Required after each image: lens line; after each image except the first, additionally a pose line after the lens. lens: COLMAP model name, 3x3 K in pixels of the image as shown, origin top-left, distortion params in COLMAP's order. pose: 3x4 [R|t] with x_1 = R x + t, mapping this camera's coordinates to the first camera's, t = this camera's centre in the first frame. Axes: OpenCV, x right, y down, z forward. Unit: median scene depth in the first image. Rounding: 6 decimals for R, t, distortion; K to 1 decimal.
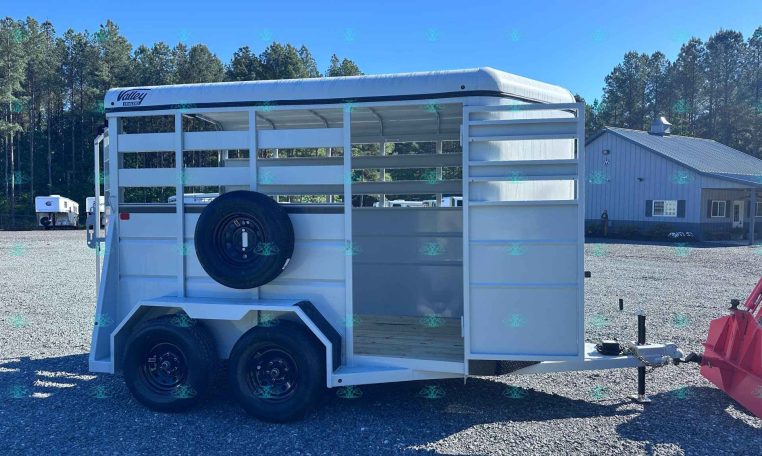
lens RADIAL K [[500.8, 0, 383.8], [0, 500.8, 220.8], [0, 0, 1]] dist [0.033705, -0.024811]
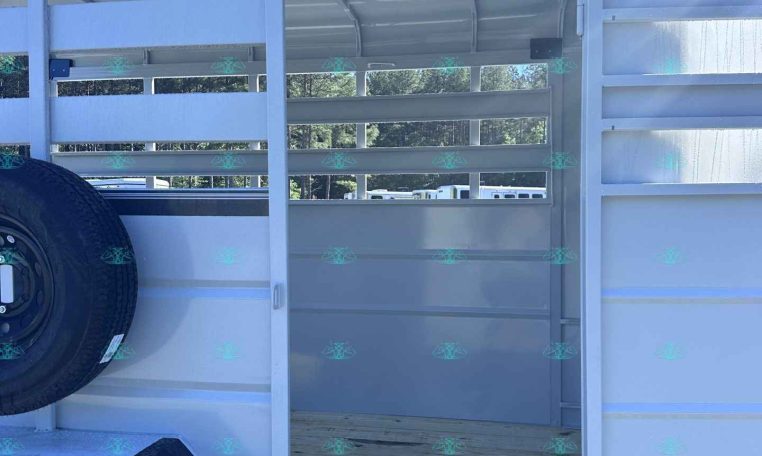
lens RADIAL K [[684.8, 0, 382.1], [0, 684.8, 228.0], [0, 0, 1]] dist [0.079518, -0.121045]
pose [[0.999376, 0.000487, 0.035322, -0.009320], [-0.000972, 0.999905, 0.013719, -0.012169], [-0.035312, -0.013745, 0.999282, 0.458880]]
